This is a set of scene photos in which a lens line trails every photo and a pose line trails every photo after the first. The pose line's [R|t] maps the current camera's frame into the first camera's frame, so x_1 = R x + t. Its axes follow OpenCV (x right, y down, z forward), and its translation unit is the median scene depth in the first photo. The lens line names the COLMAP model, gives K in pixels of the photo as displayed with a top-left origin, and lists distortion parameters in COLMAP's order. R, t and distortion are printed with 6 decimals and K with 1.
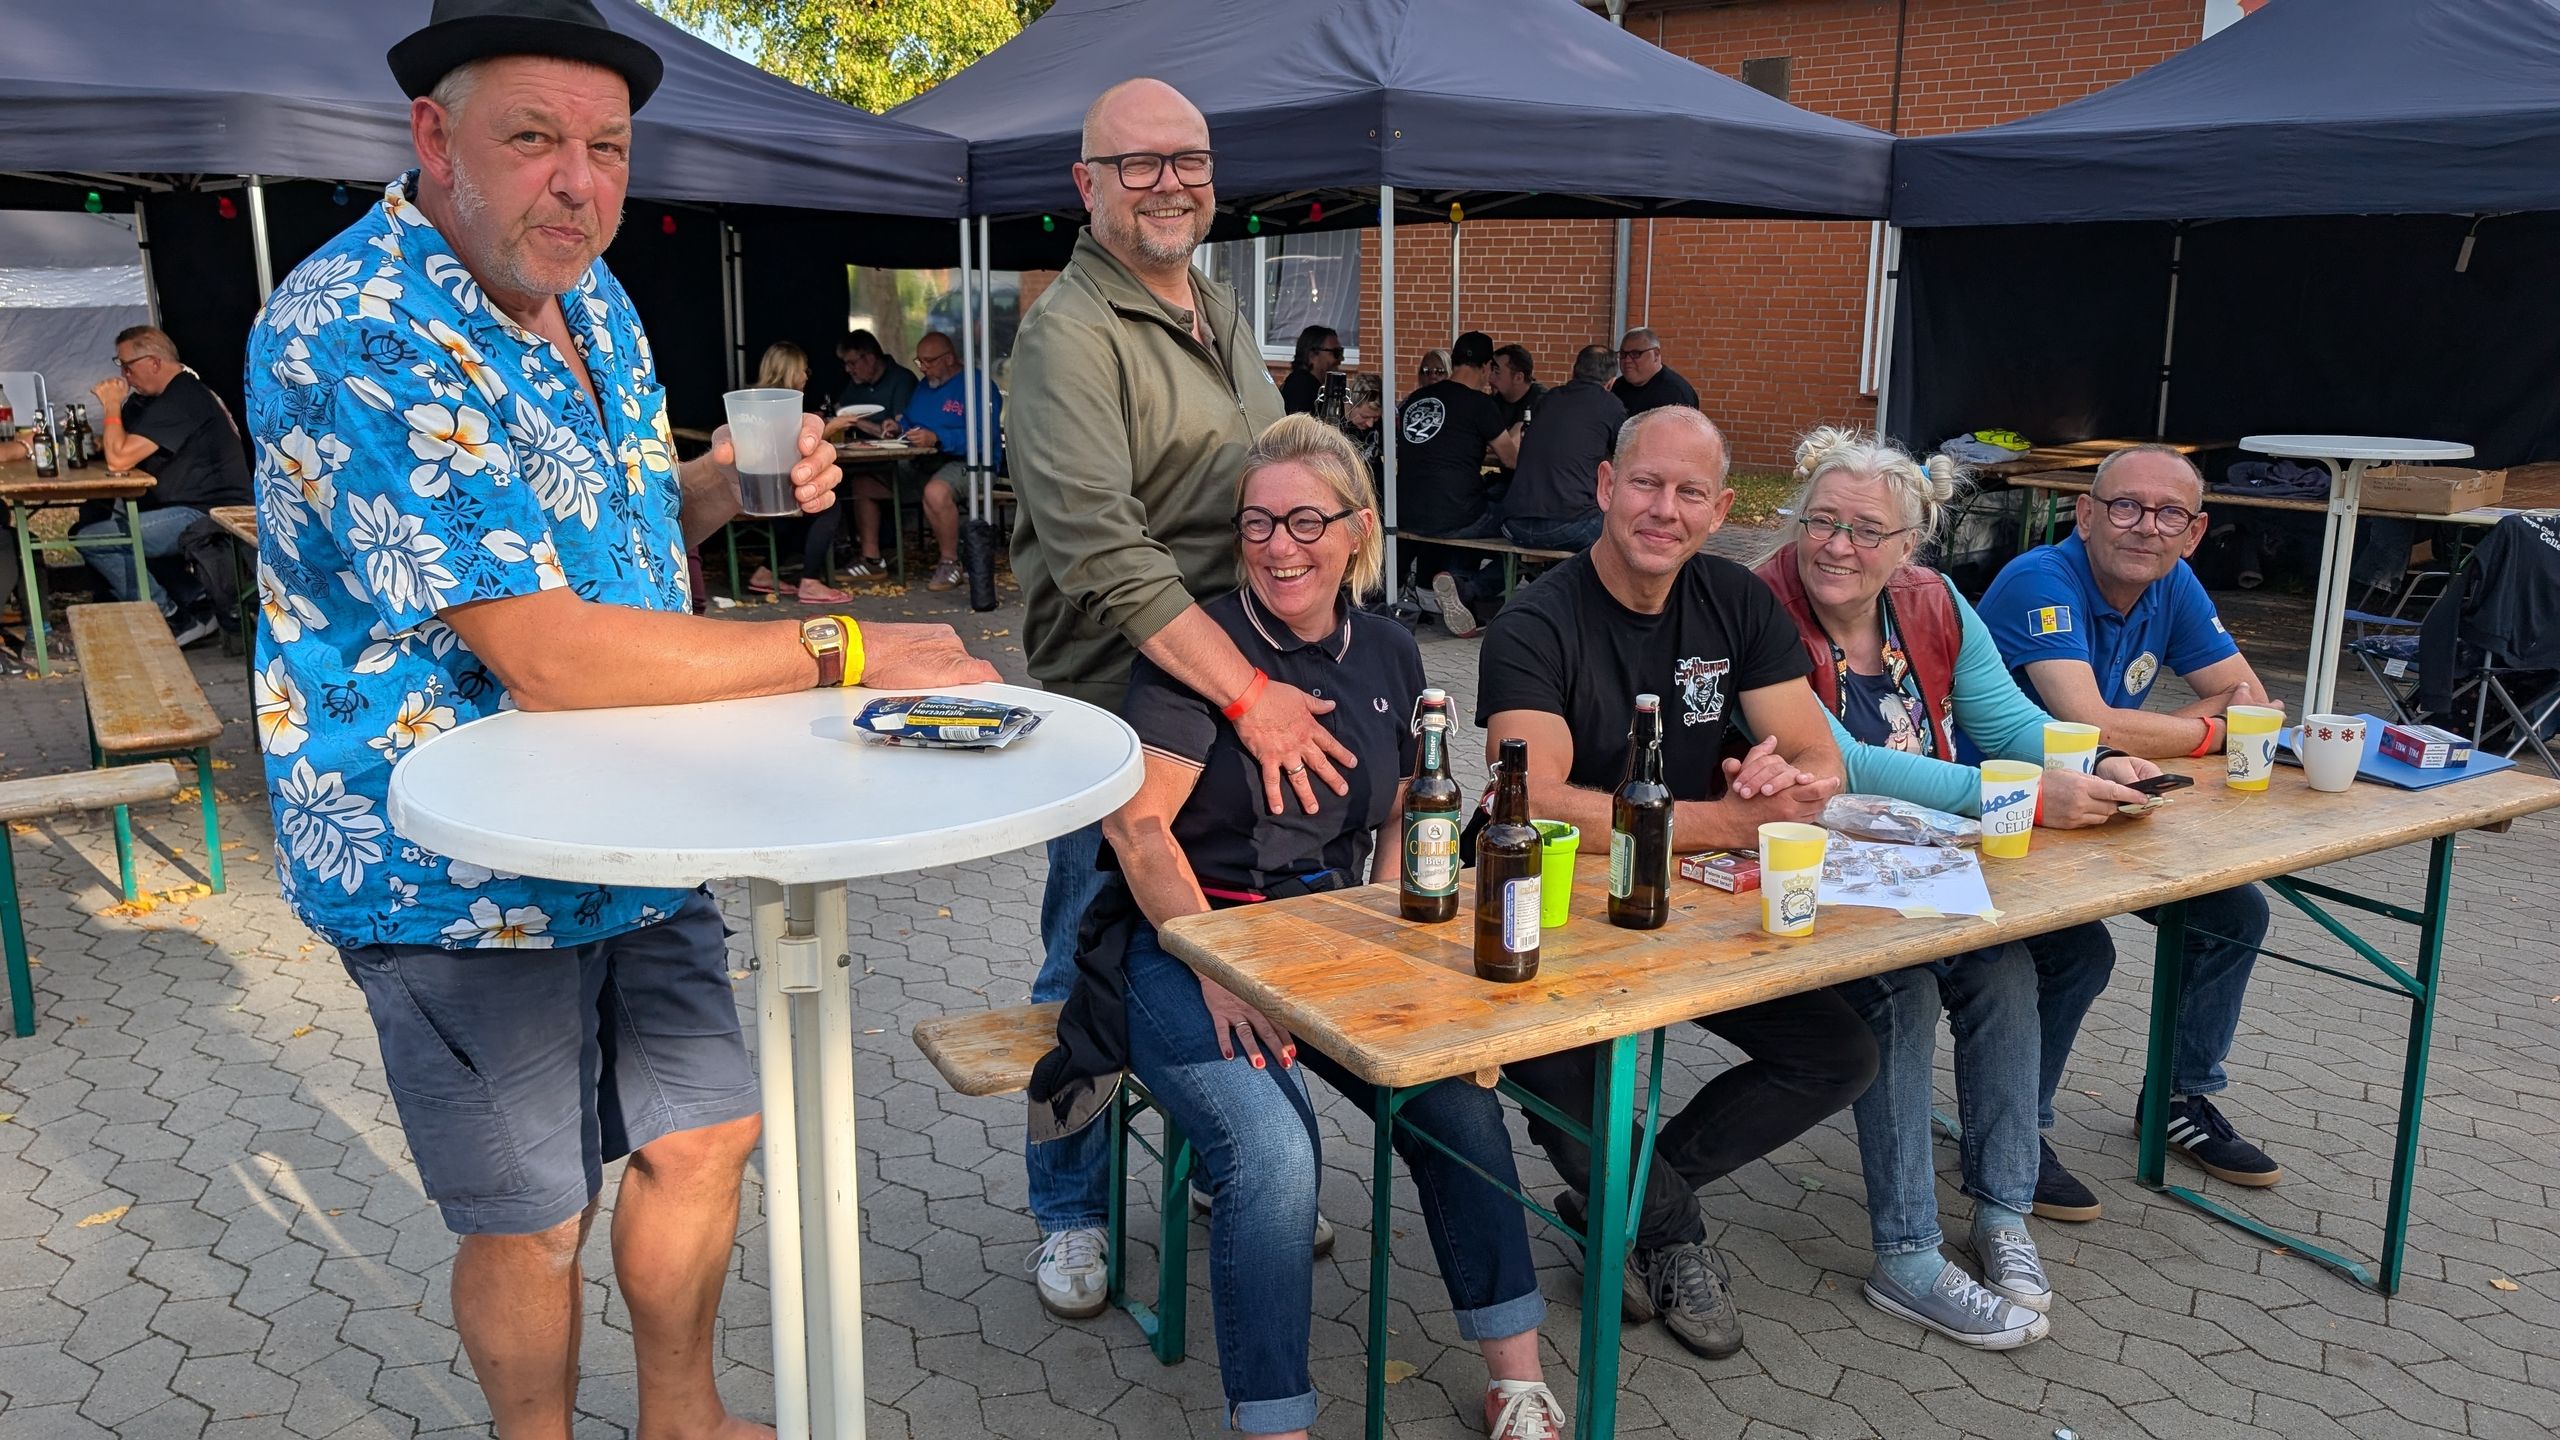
lens RADIAL K [[1913.4, 0, 1280.0], [0, 1913.4, 720.0], [0, 0, 1]] dist [0.002209, 0.032058]
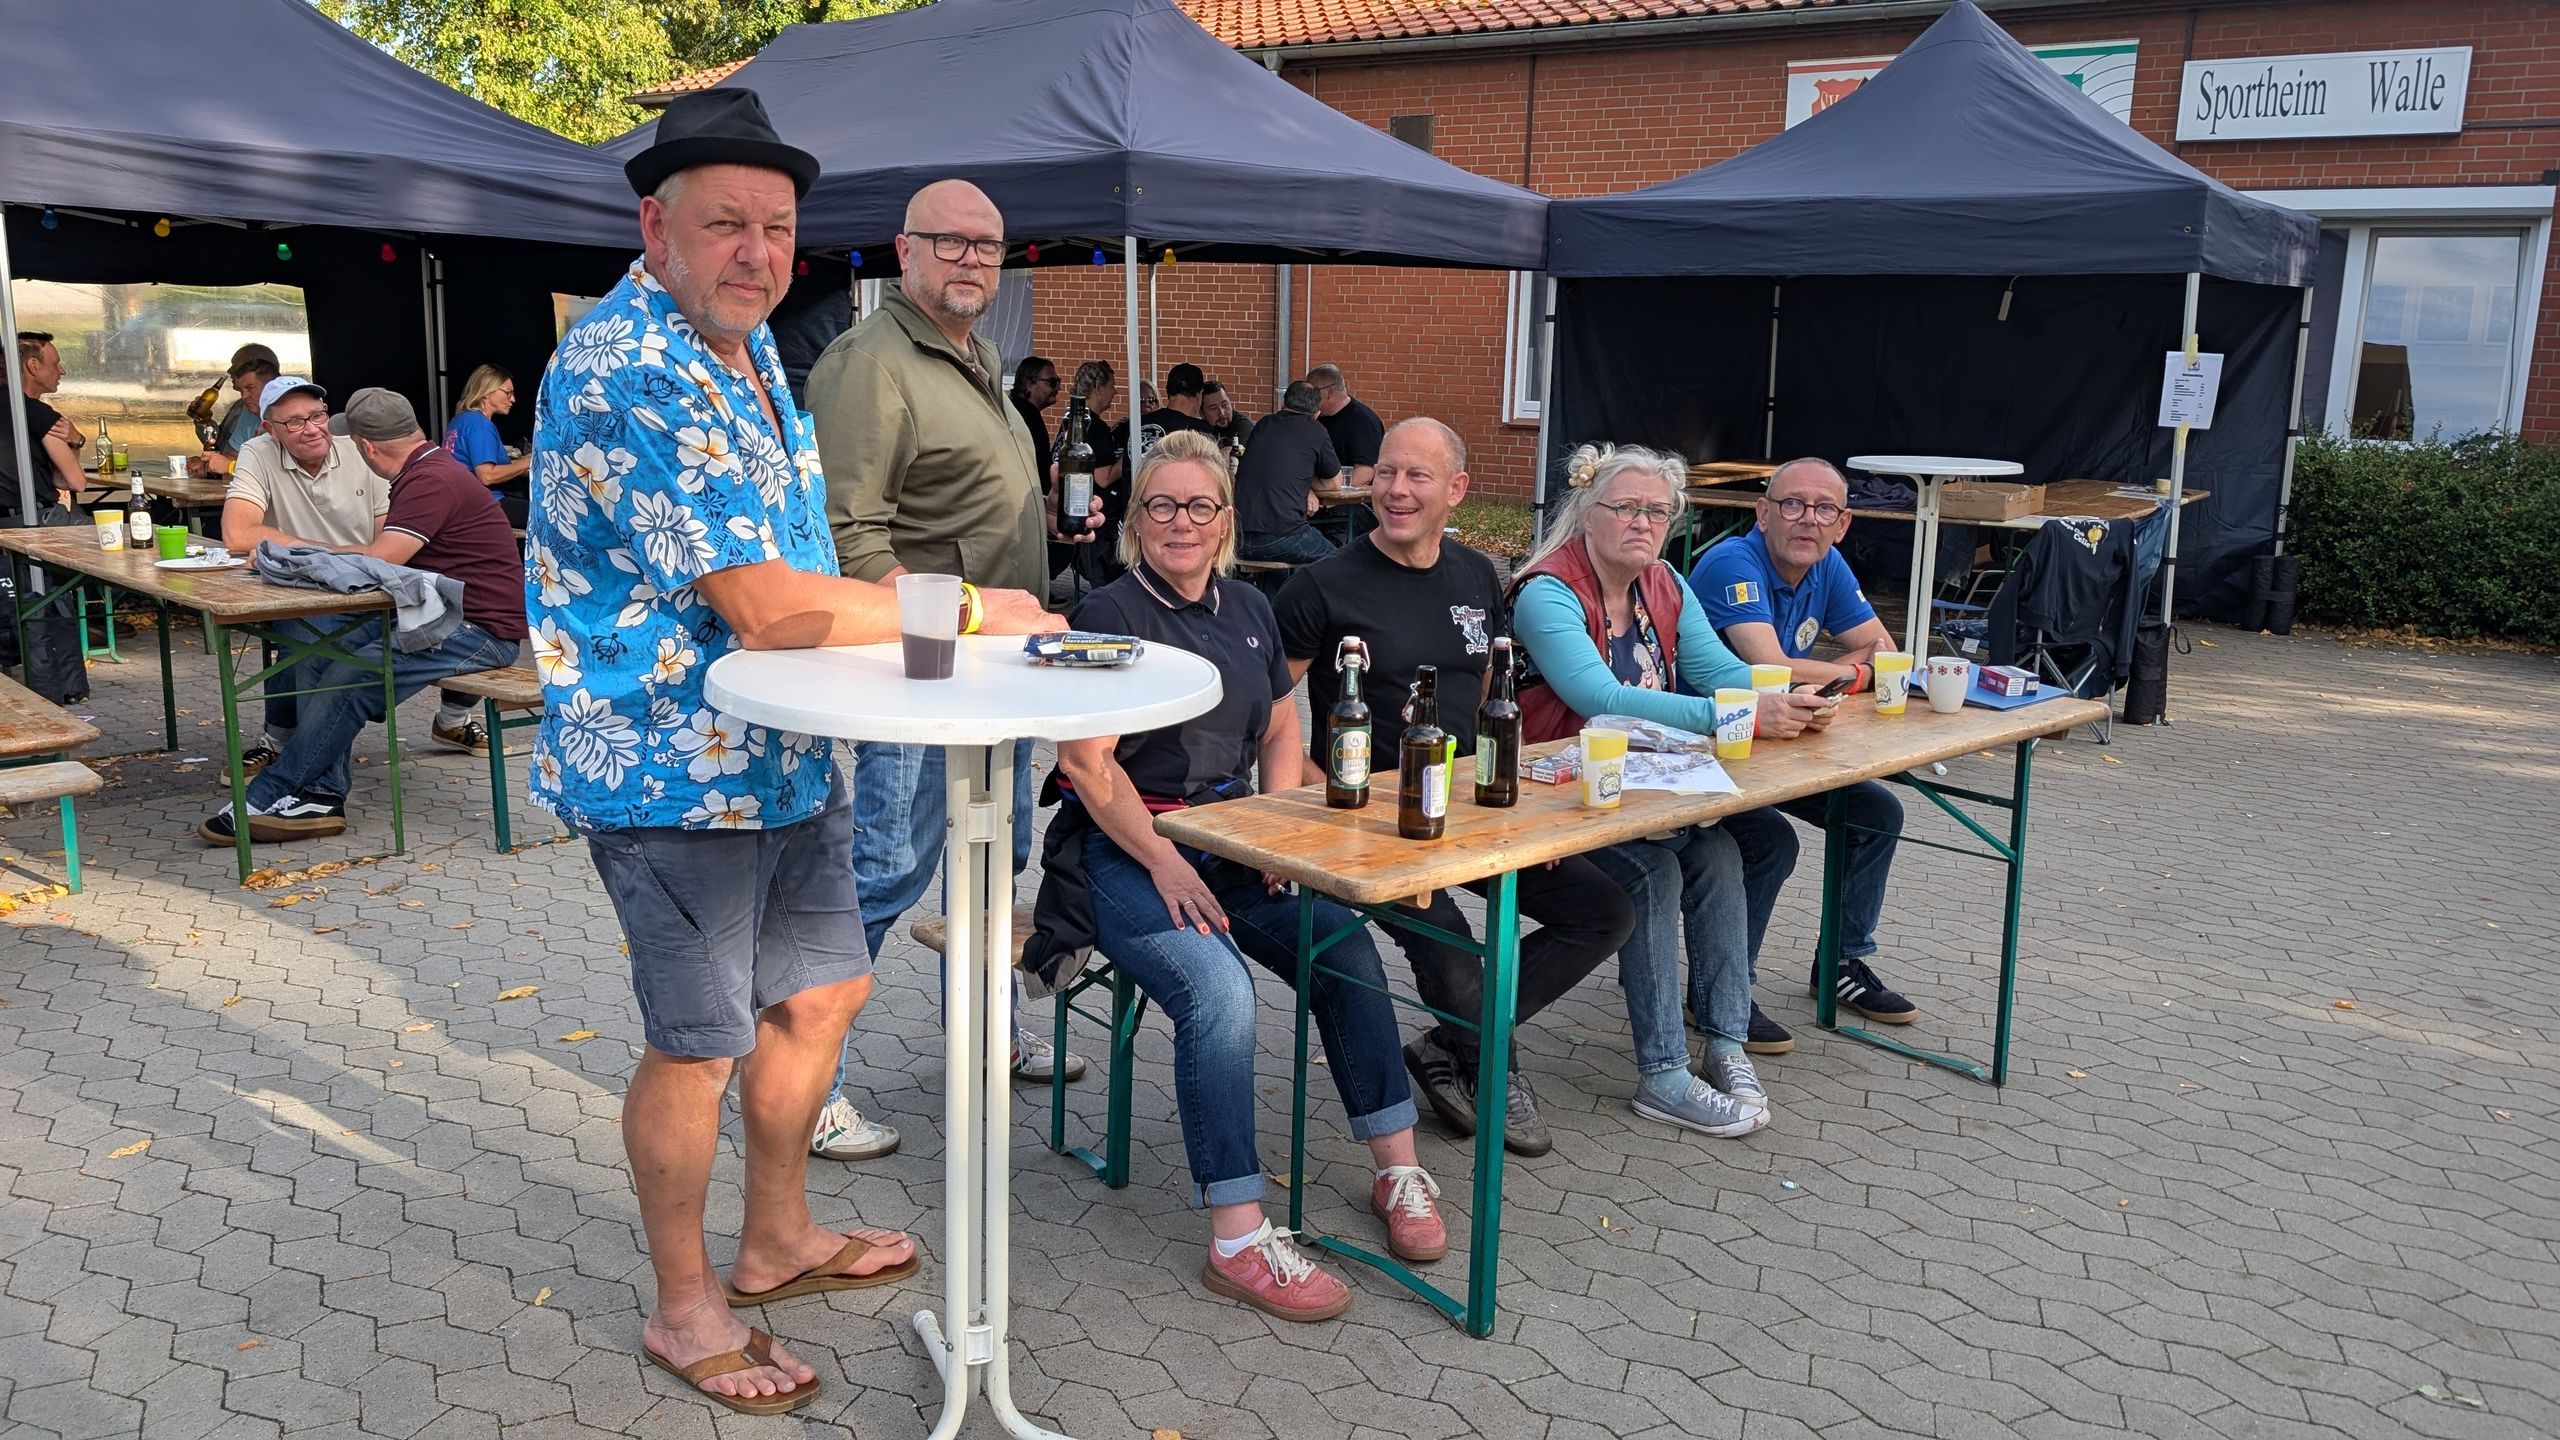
lens RADIAL K [[1849.1, 0, 1276.1], [0, 1849.1, 689.2], [0, 0, 1]] dist [0.047527, -0.036636]
pose [[0.984449, -0.024258, 0.173990, -0.140096], [0.028694, 0.999323, -0.023022, 0.035059], [-0.173314, 0.027656, 0.984478, -0.200481]]
